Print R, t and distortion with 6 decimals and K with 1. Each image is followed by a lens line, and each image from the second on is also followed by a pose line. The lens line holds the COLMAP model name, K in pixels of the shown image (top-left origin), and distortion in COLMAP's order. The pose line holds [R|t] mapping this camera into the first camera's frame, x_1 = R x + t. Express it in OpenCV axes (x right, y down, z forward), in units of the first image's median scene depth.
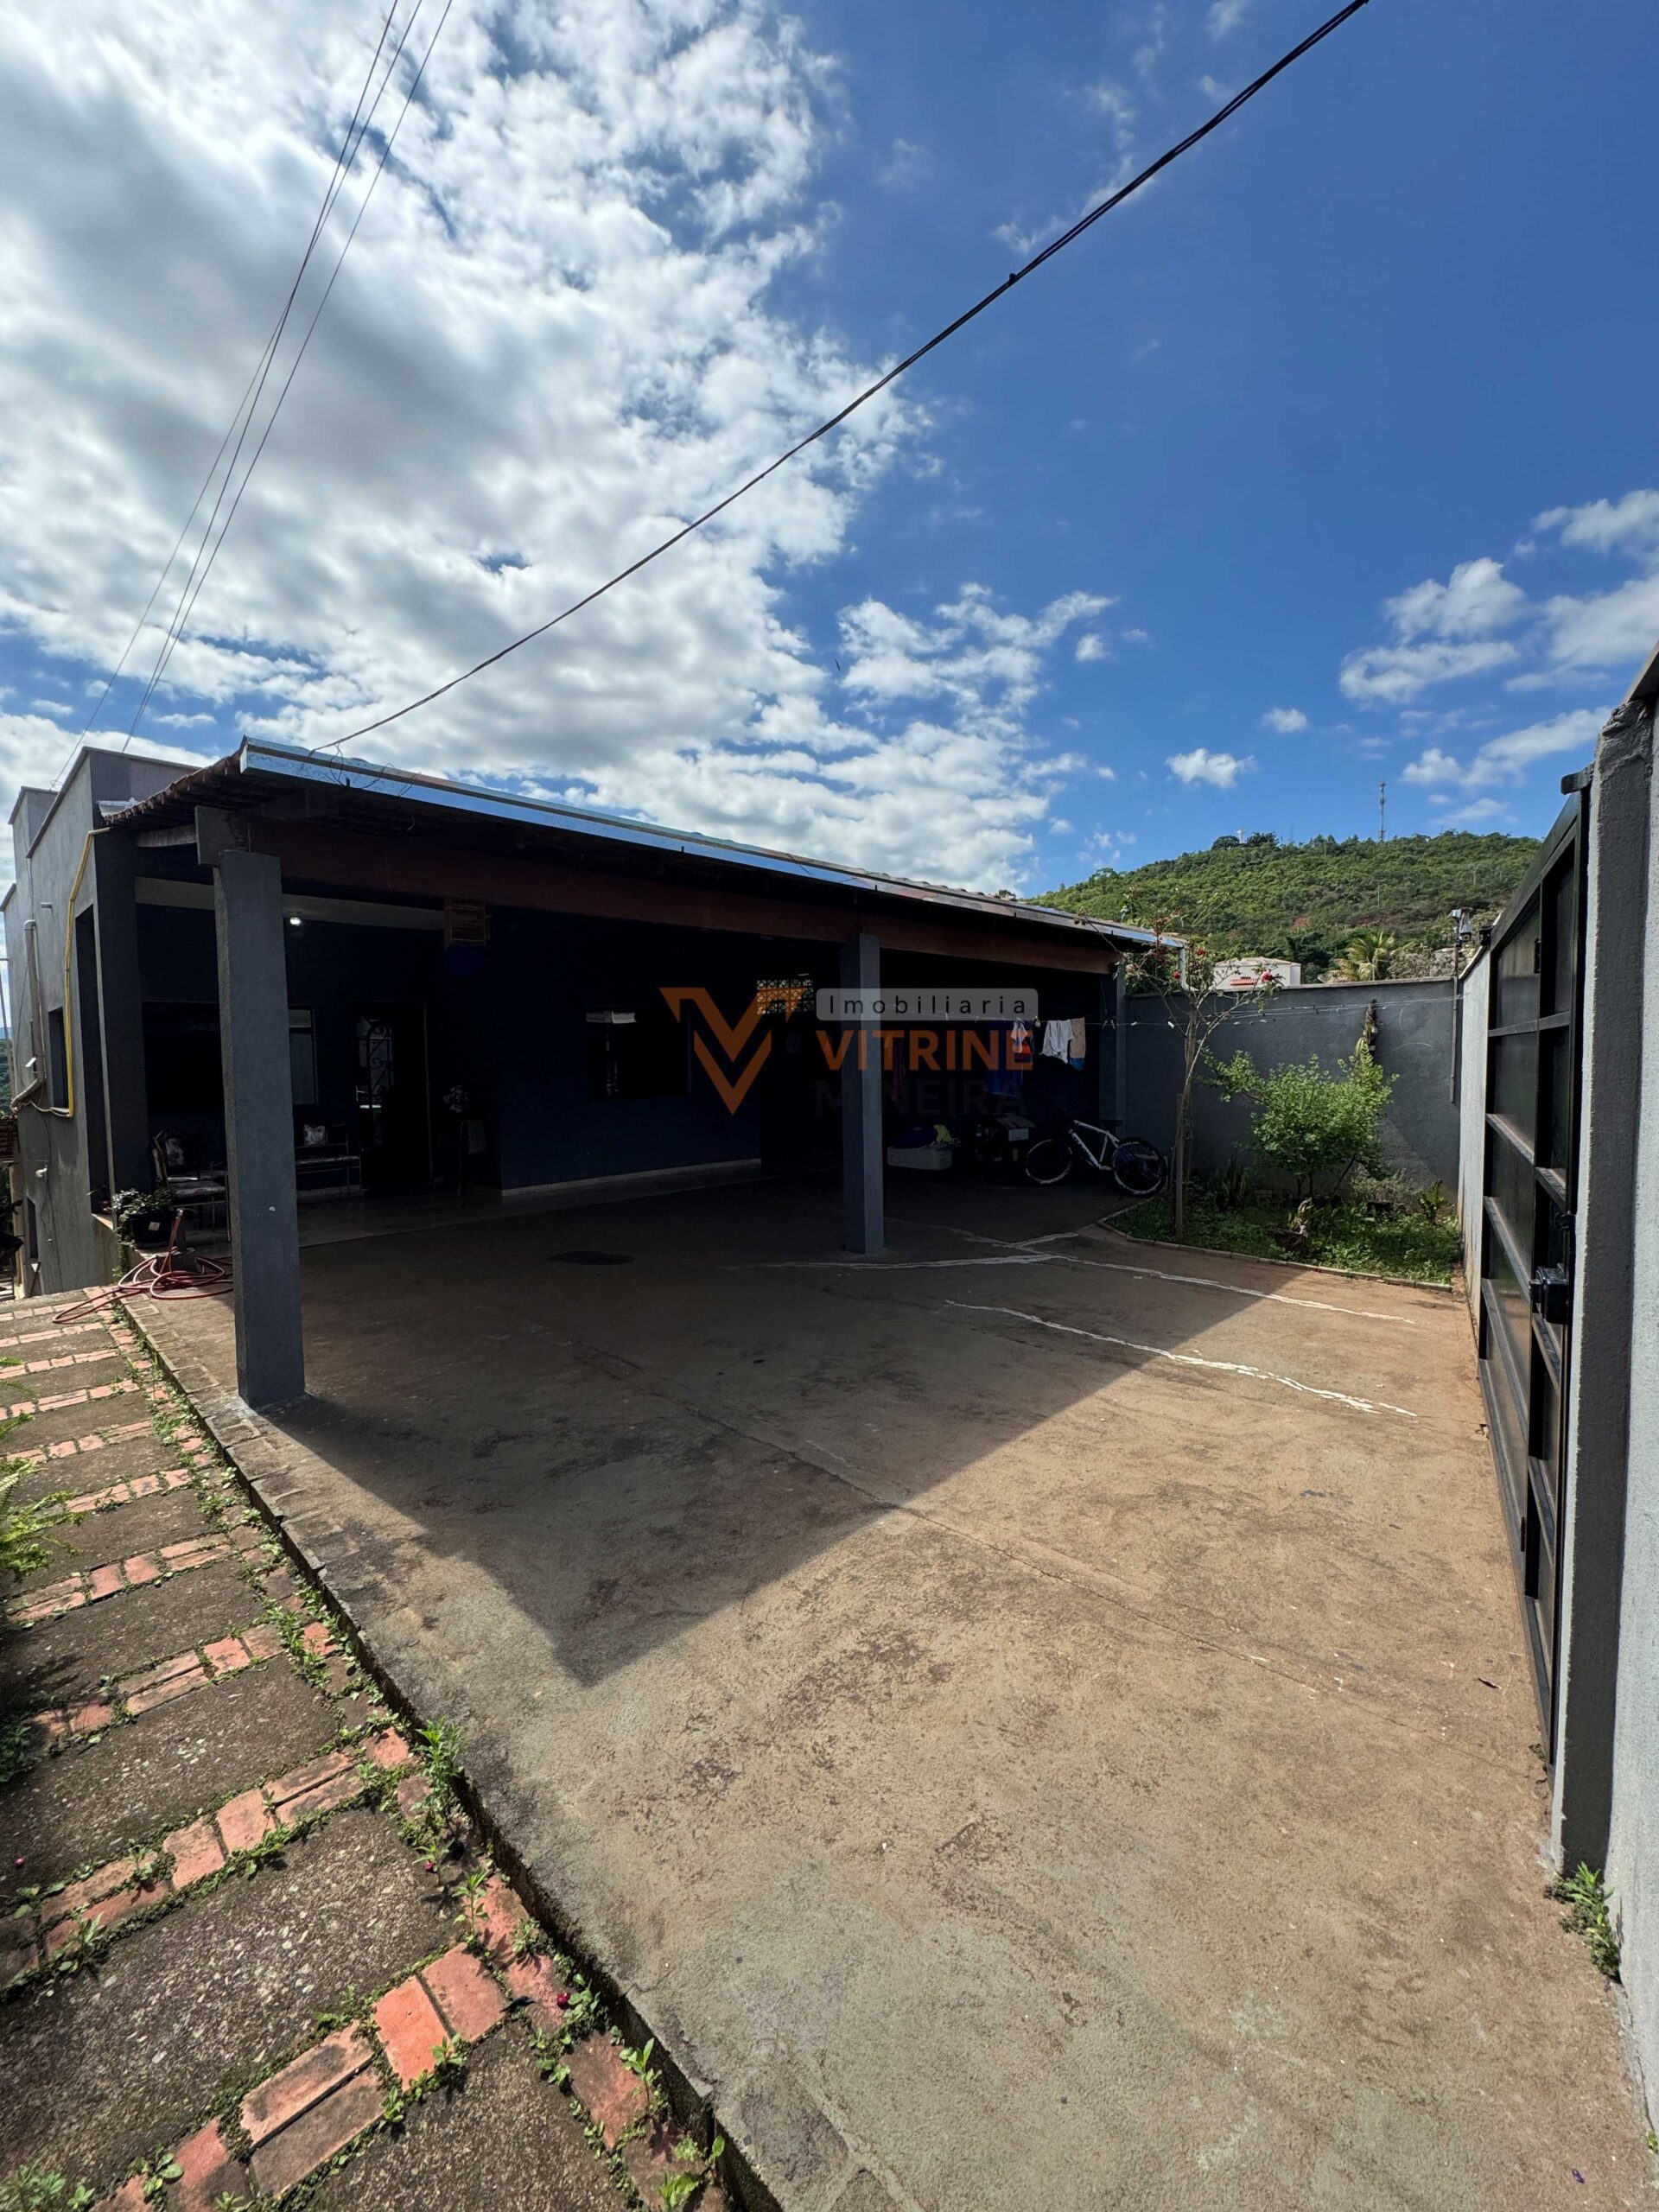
lens RADIAL K [[881.2, 0, 822.2], [0, 881.2, 1104.2], [0, 0, 1]] dist [-0.001766, 0.000025]
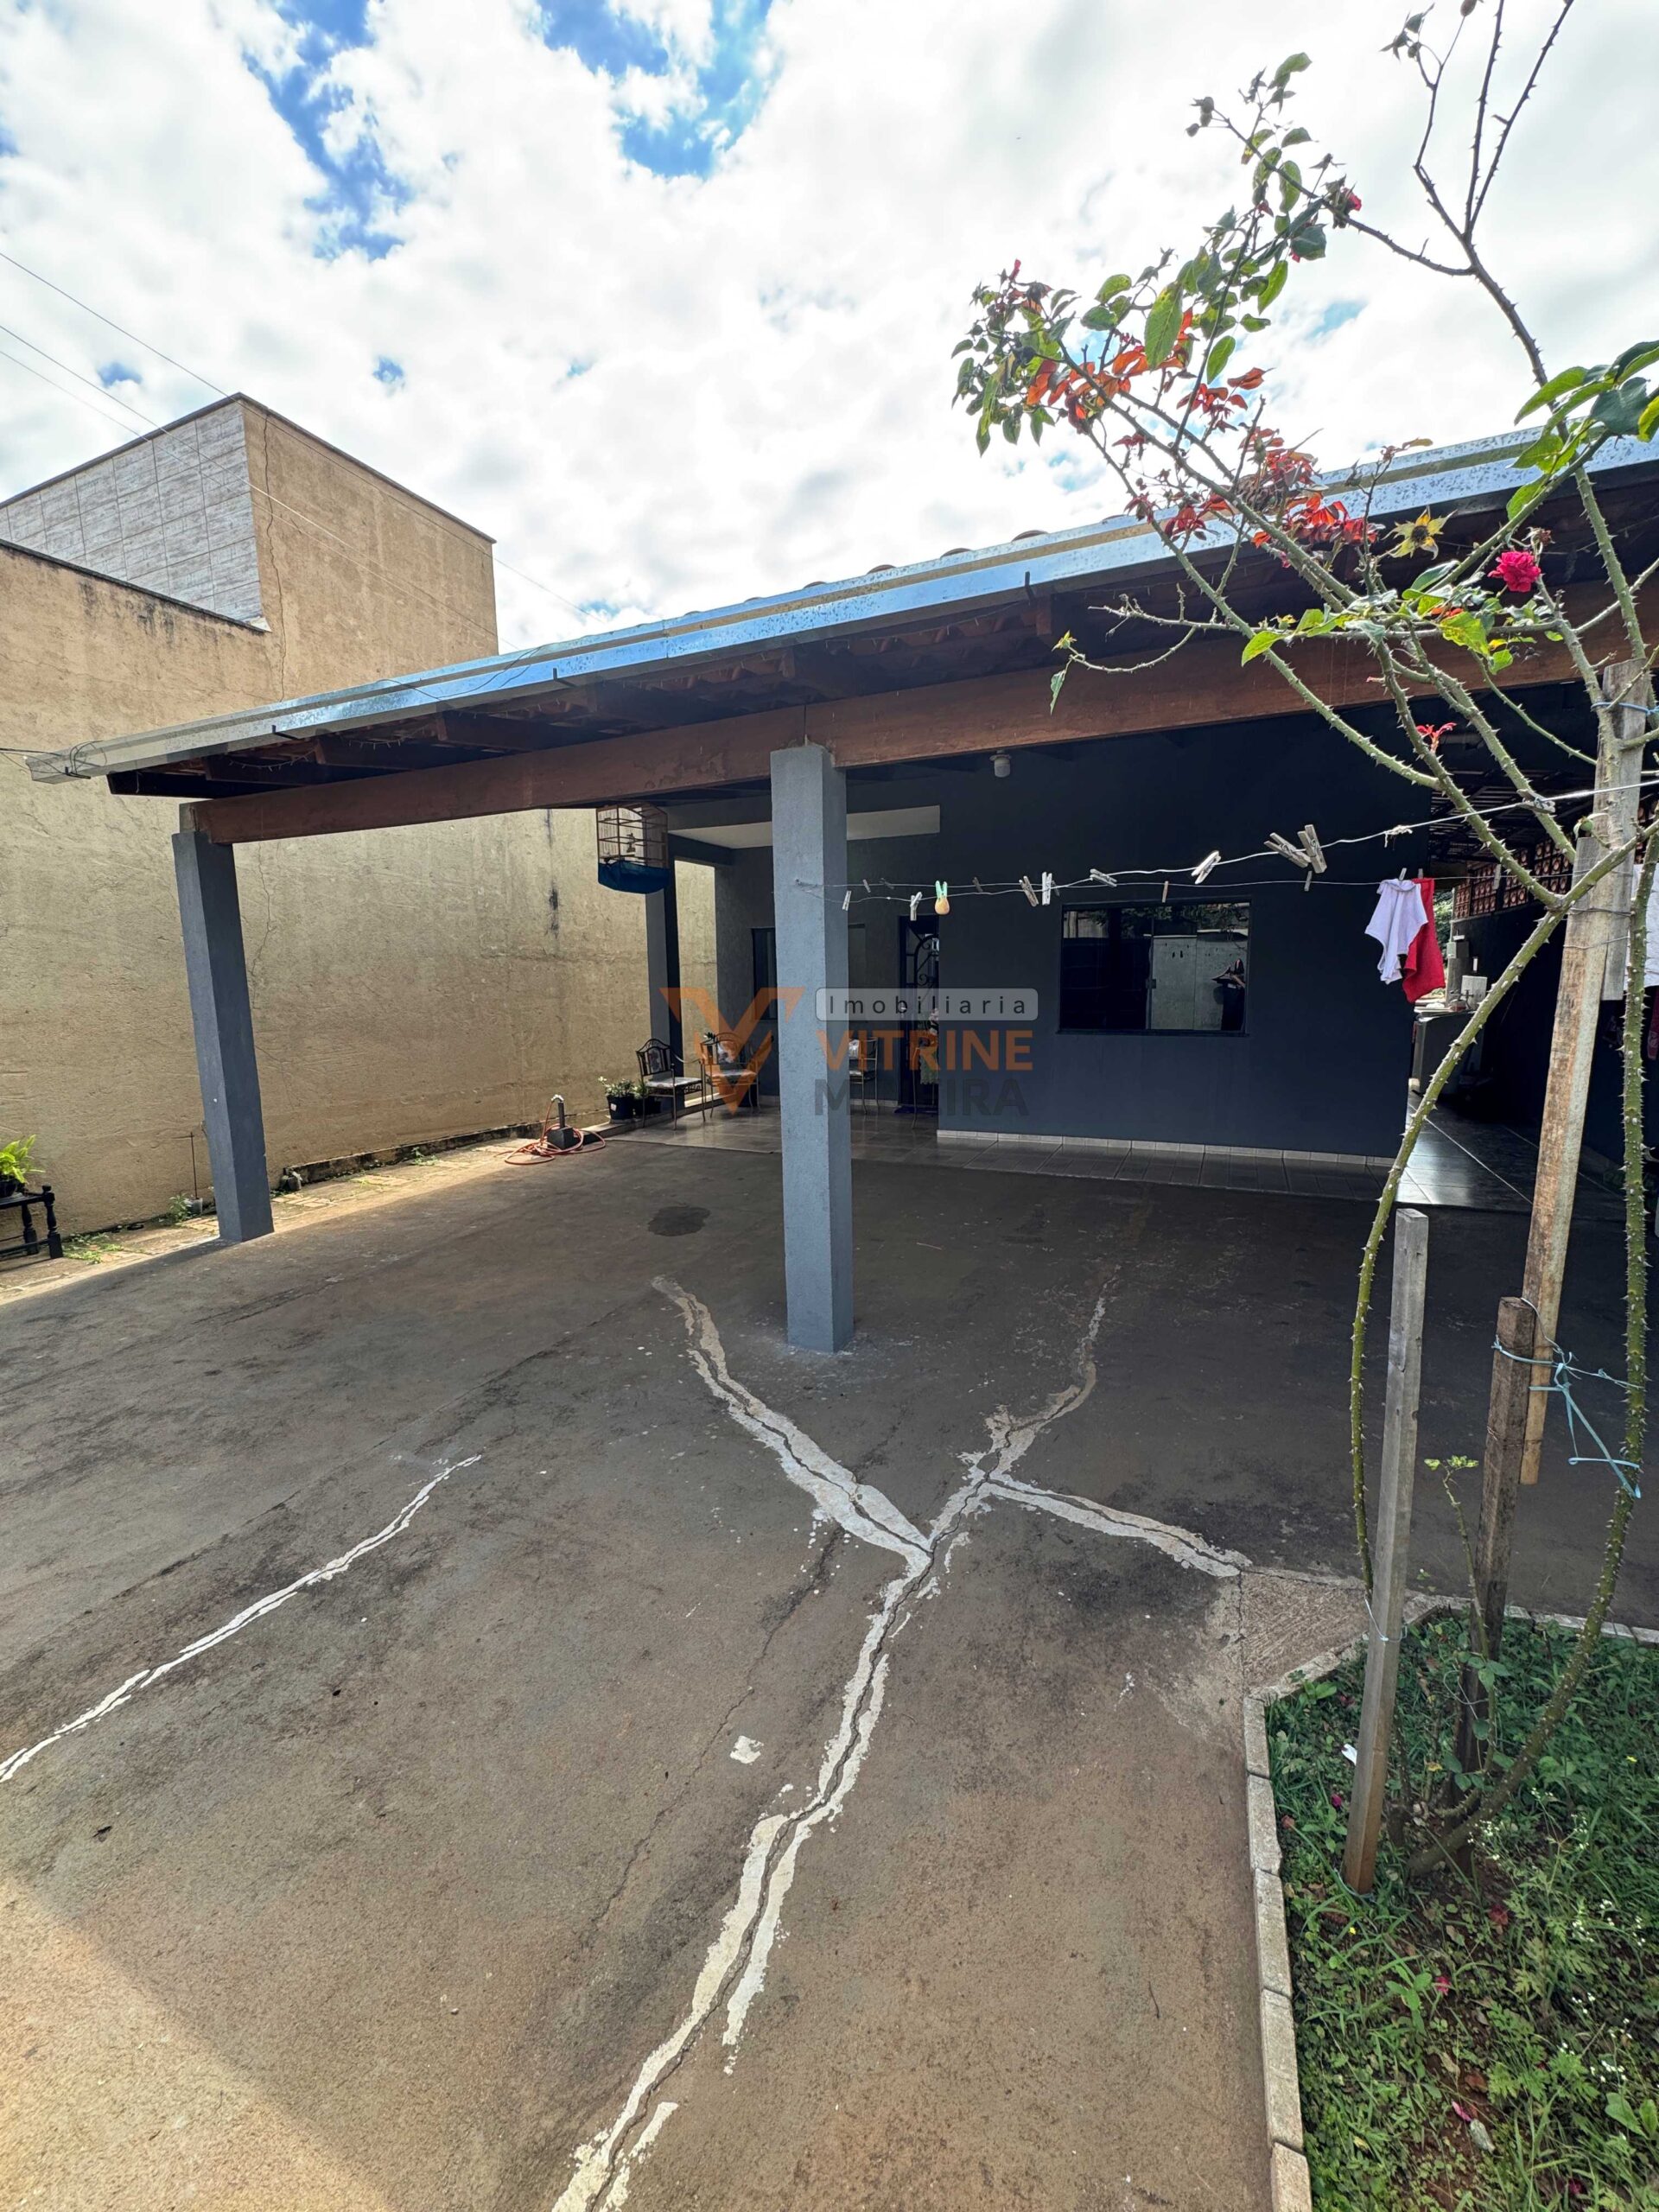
lens RADIAL K [[881.2, 0, 825.7], [0, 881.2, 1107.5], [0, 0, 1]] dist [-0.001766, 0.000025]
pose [[0.335425, 0.147345, -0.930473, 0.947620], [-0.041254, 0.989043, 0.141748, -0.100118], [0.941163, -0.009160, 0.337828, 1.426046]]
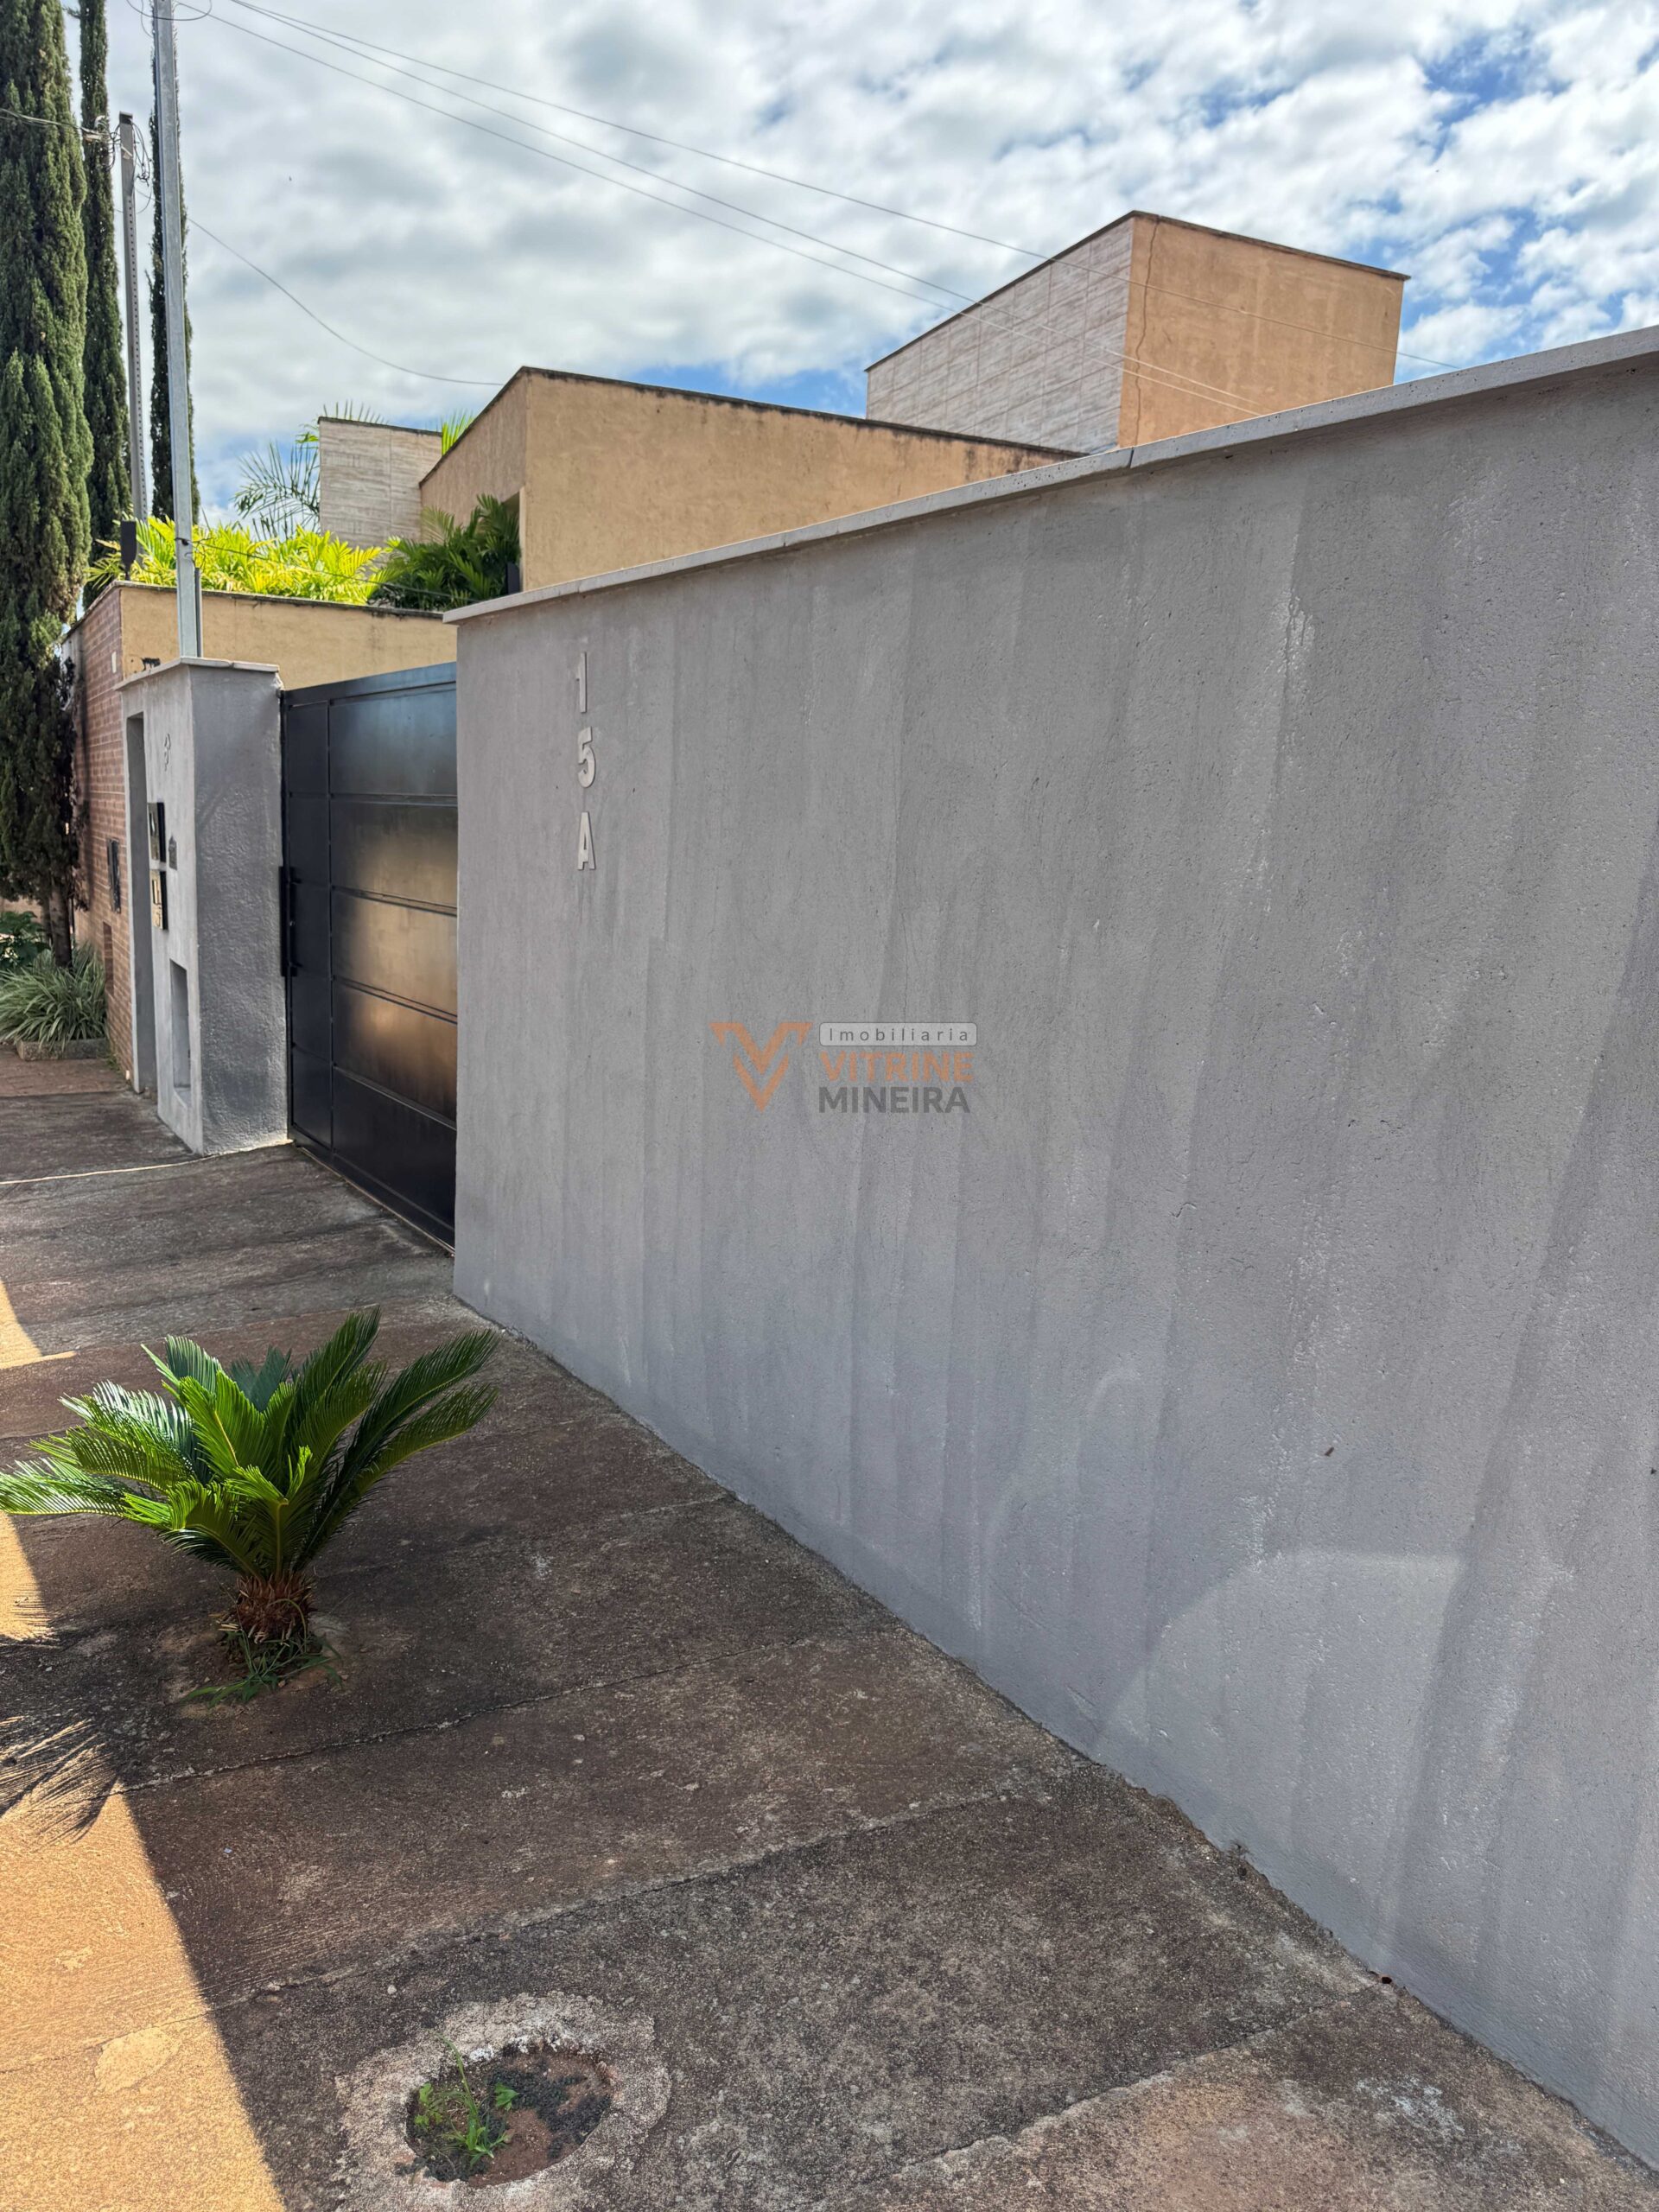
lens RADIAL K [[1558.1, 0, 851.6], [0, 1558.1, 1110.0], [0, 0, 1]] dist [0.008679, -0.001822]
pose [[-0.370613, 0.159880, -0.914923, 1.886882], [-0.093324, 0.973677, 0.207951, -0.123241], [0.924087, 0.162454, -0.345937, 1.737525]]
